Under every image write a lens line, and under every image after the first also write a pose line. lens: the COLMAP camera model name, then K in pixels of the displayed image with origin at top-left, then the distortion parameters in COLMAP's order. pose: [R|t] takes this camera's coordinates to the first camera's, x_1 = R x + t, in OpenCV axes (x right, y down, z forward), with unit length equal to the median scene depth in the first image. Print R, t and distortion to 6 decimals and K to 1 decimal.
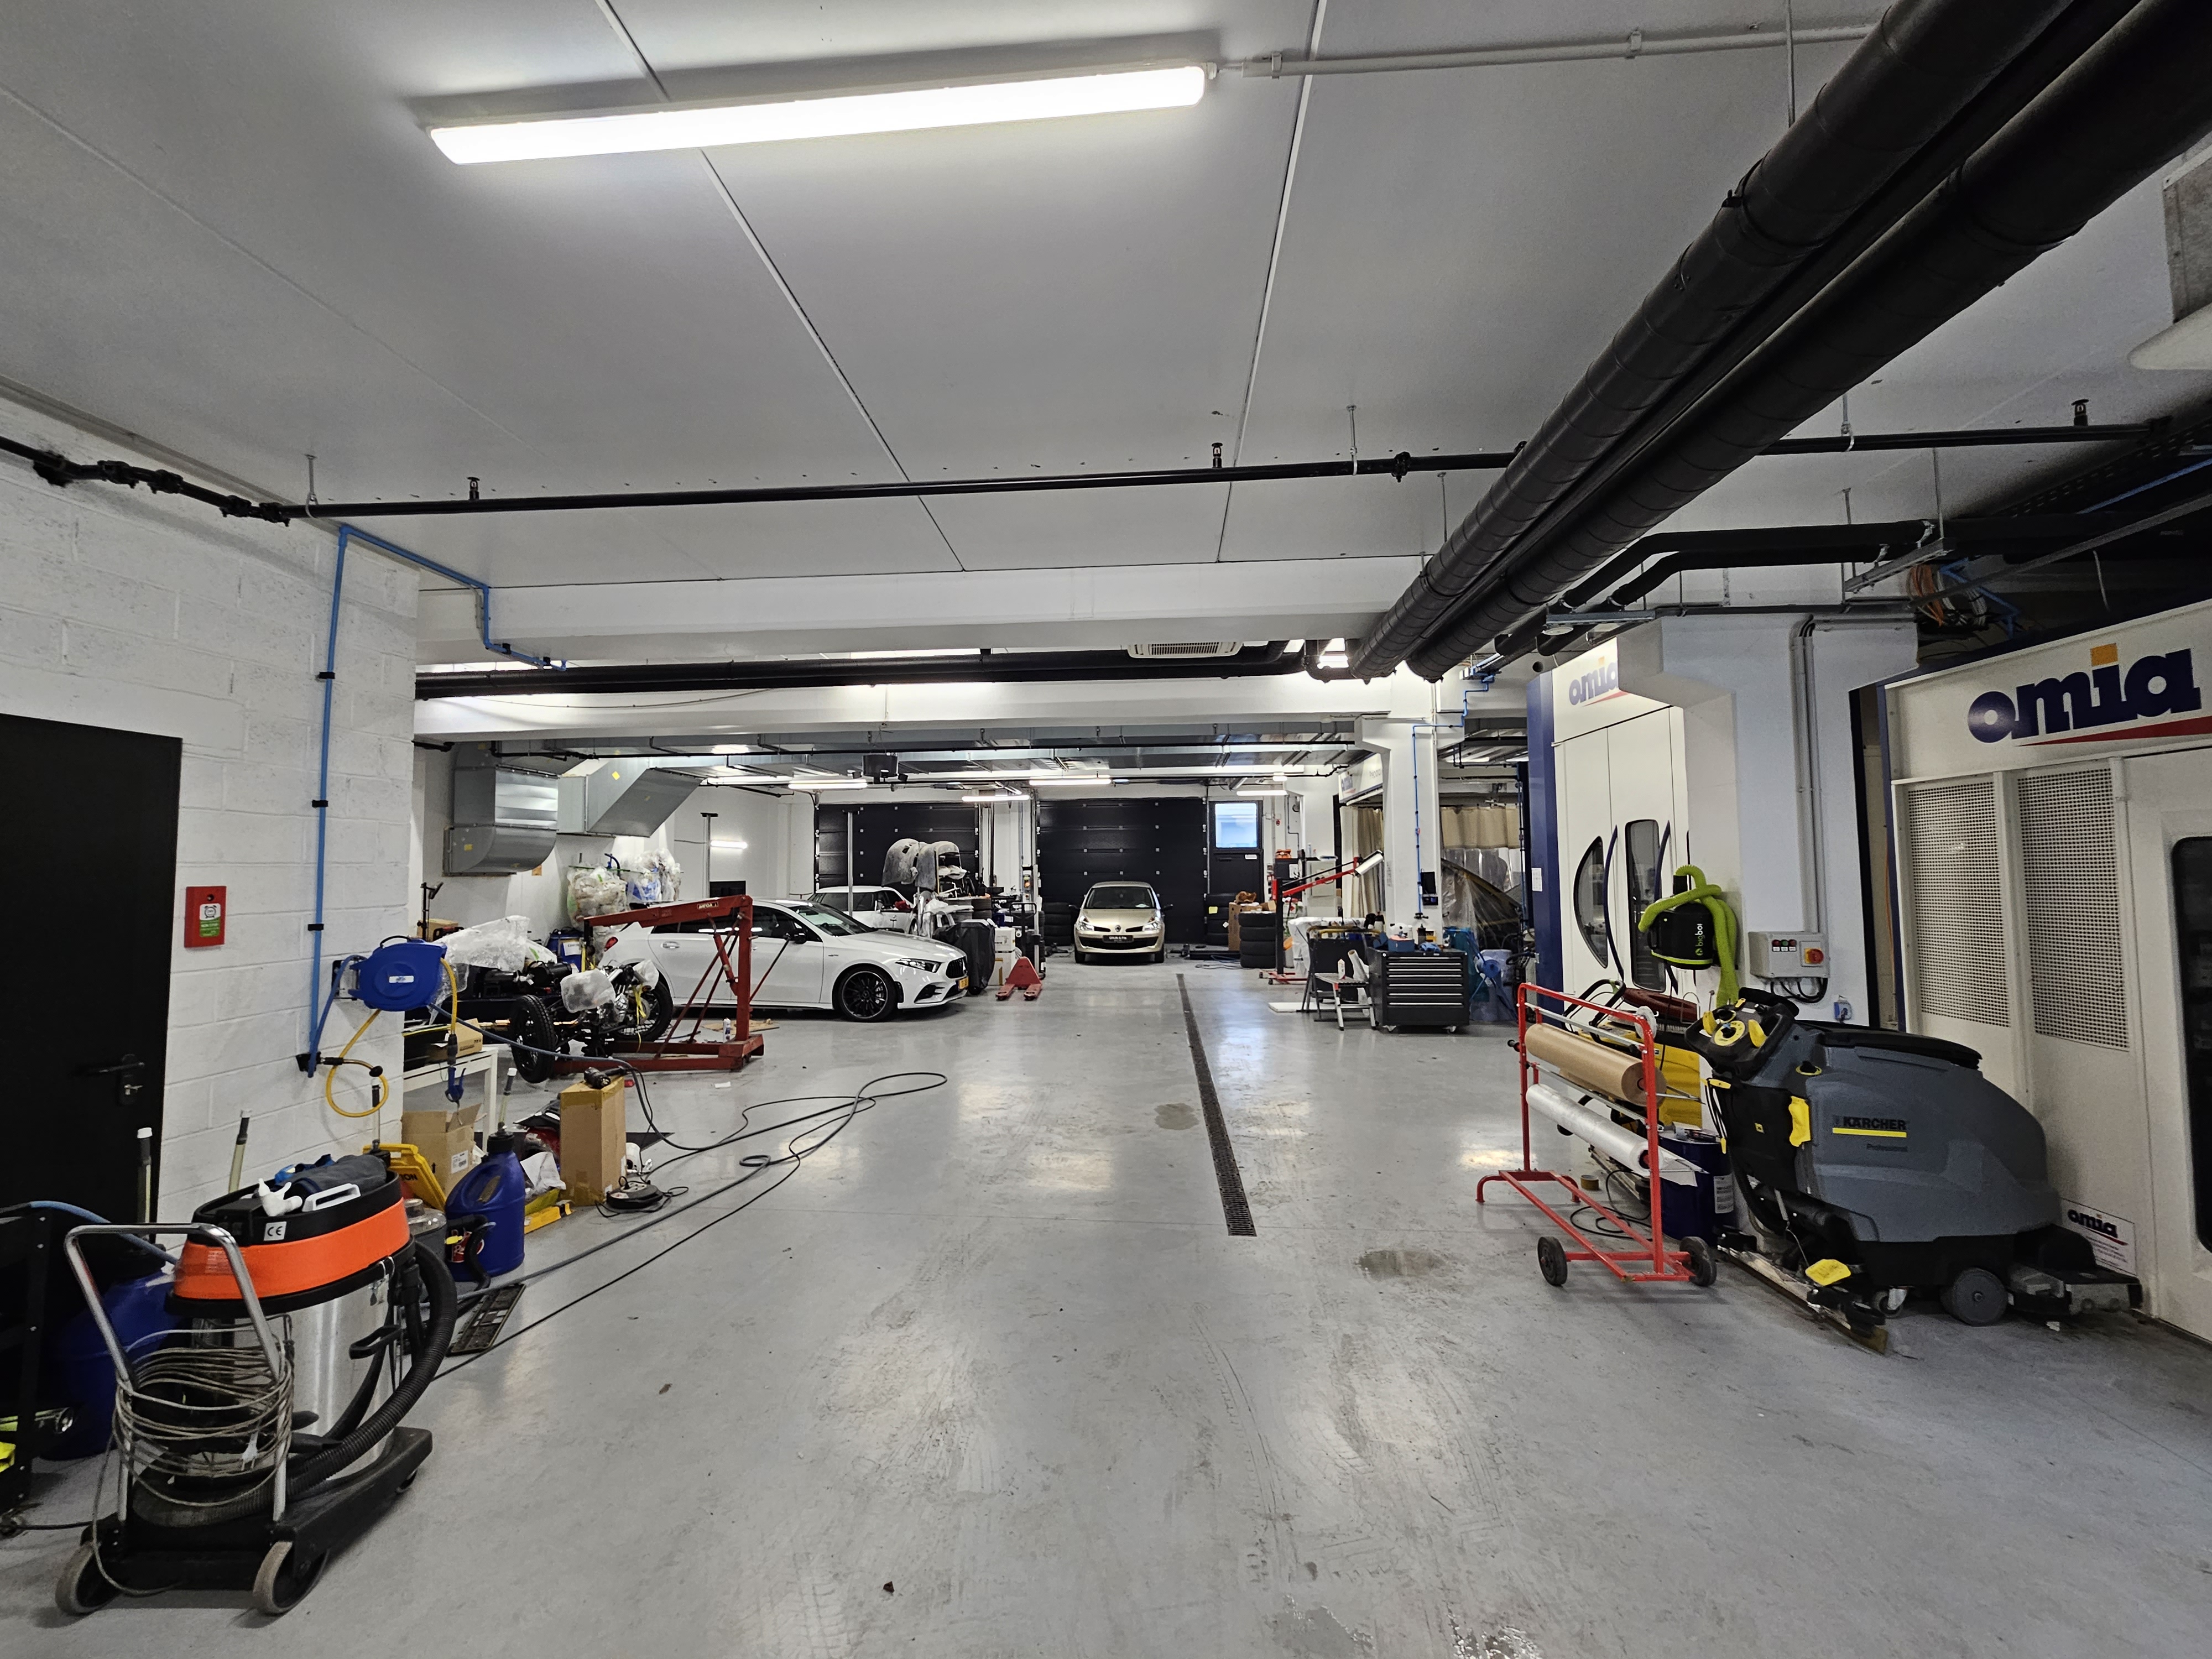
lens RADIAL K [[914.9, 0, 1090.8], [0, 914.9, 823.5], [0, 0, 1]] dist [-0.015793, 0.007335]
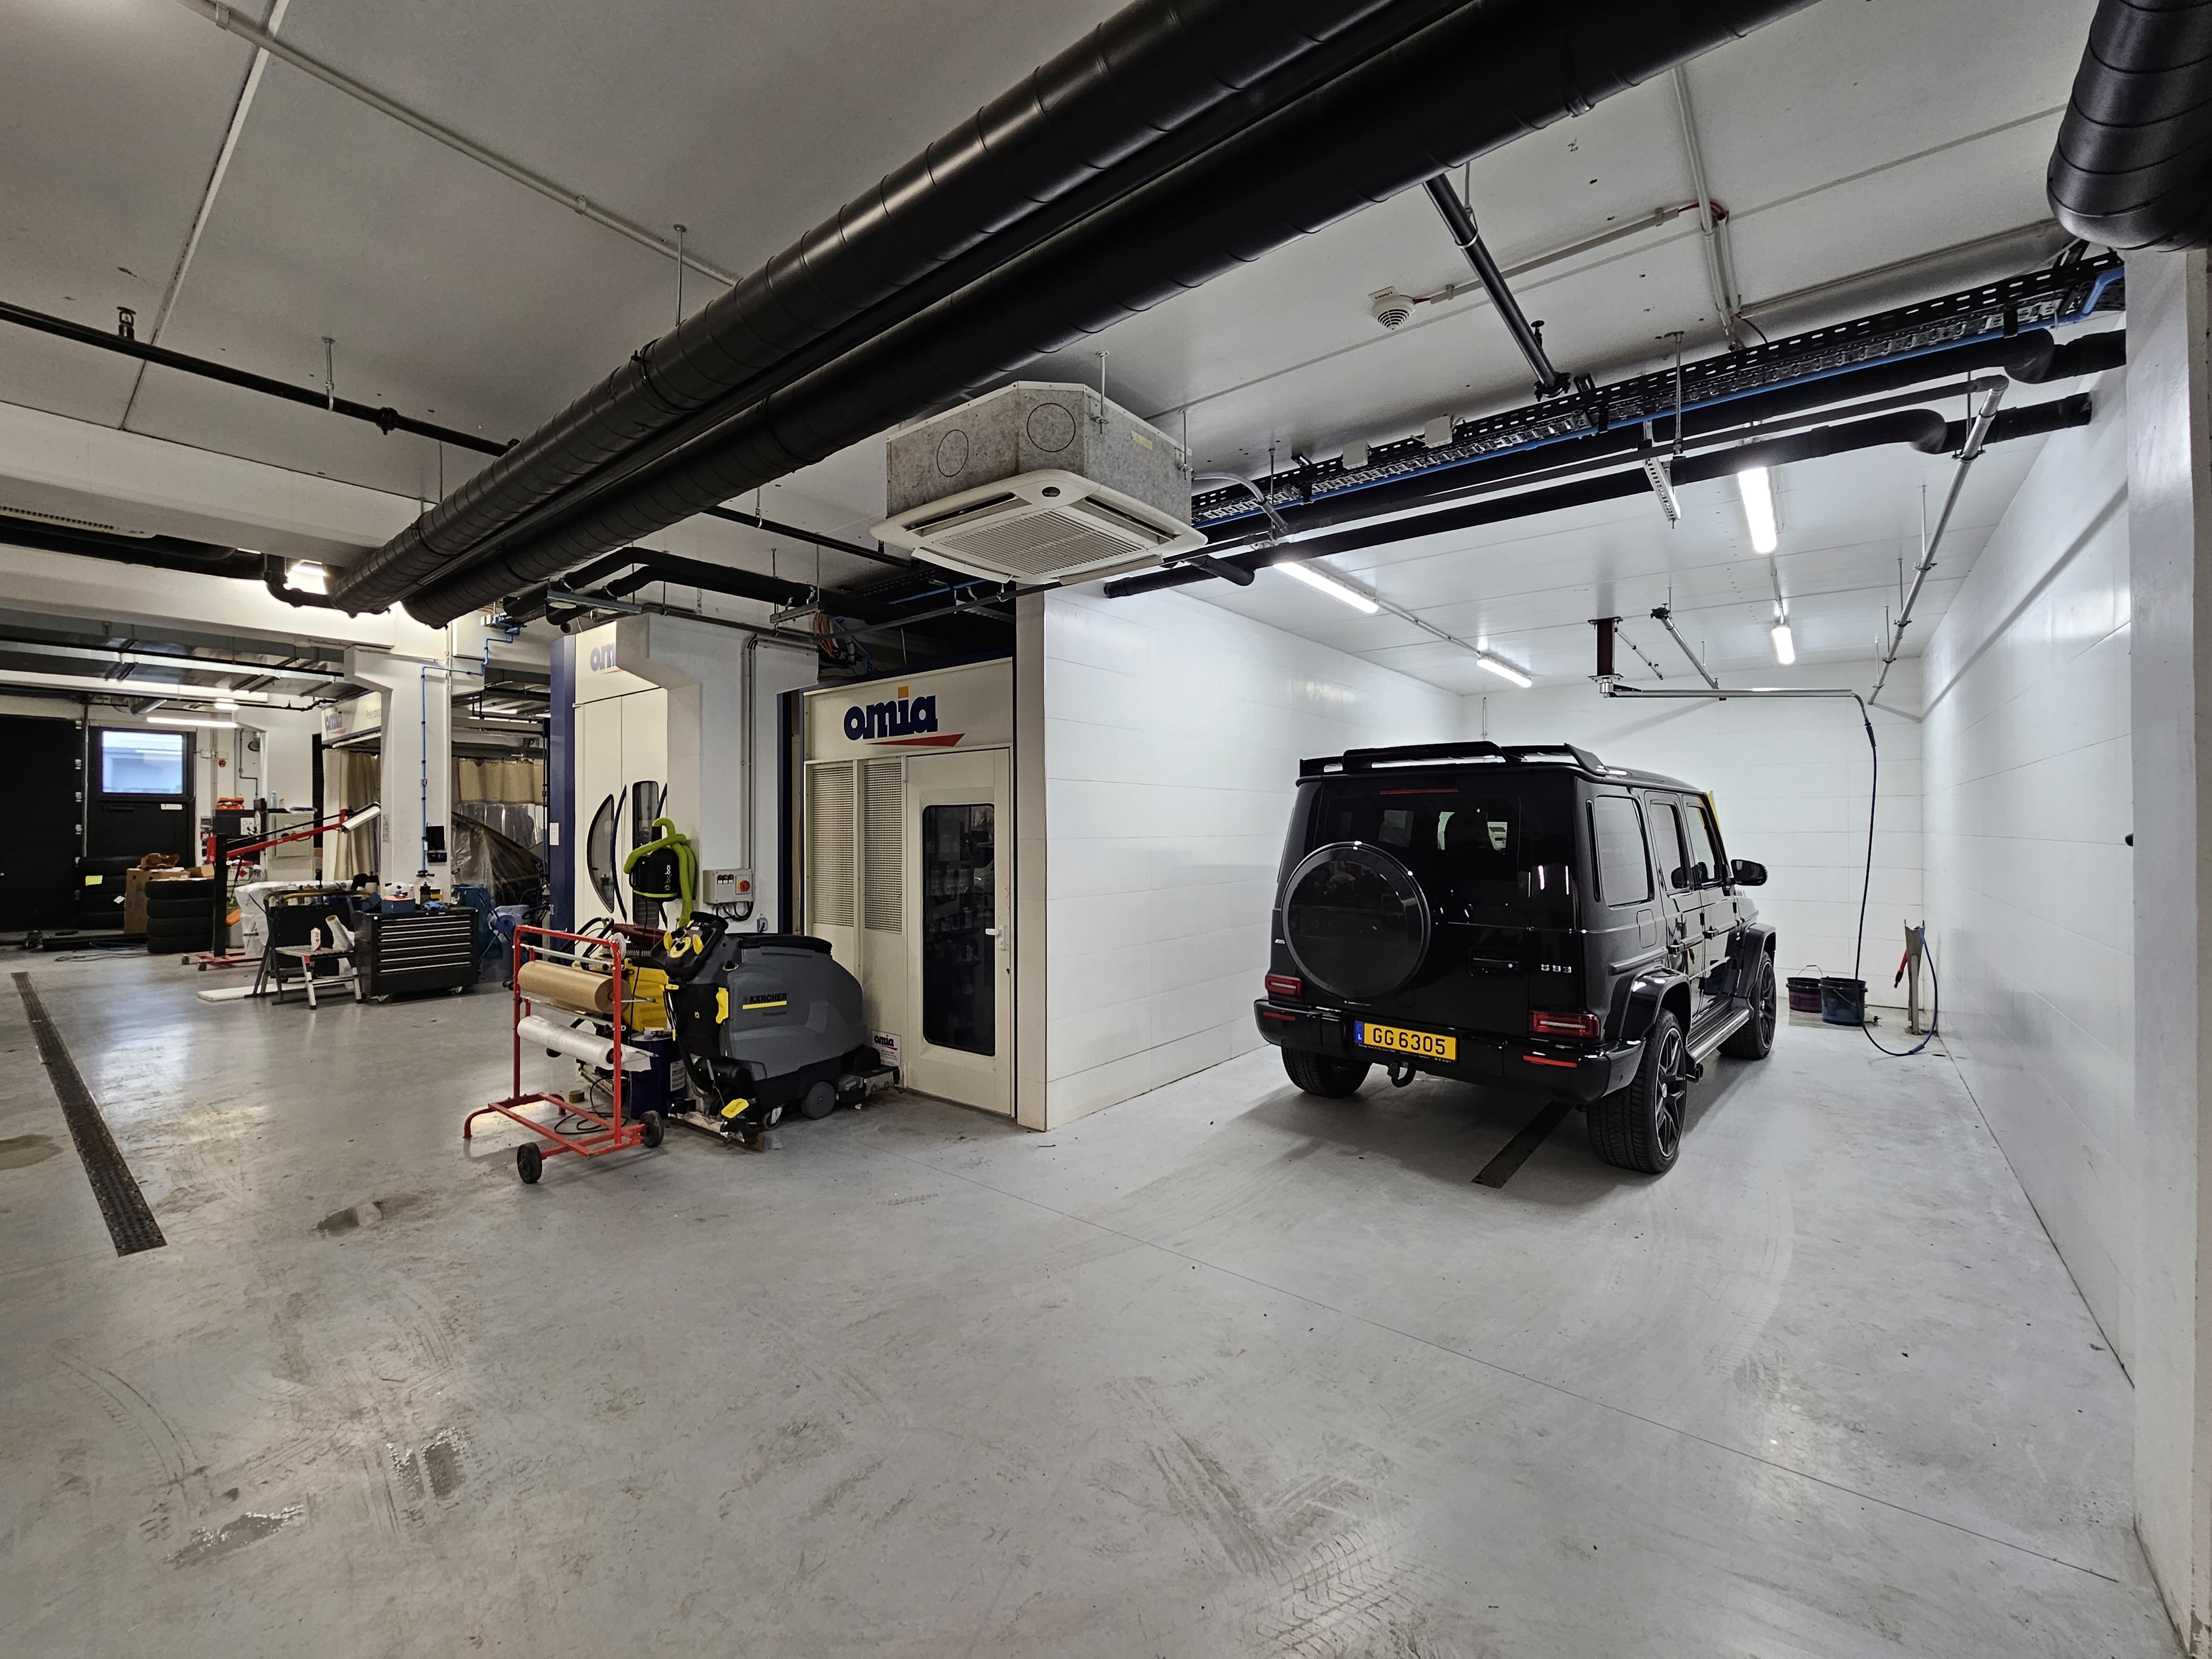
lens RADIAL K [[914.9, 0, 1090.8], [0, 914.9, 823.5], [0, 0, 1]] dist [-0.015793, 0.007335]
pose [[0.569344, 0.011999, 0.822012, -0.031313], [-0.047906, 0.998679, 0.018603, 0.002355], [-0.820702, -0.049971, 0.569166, -0.191387]]
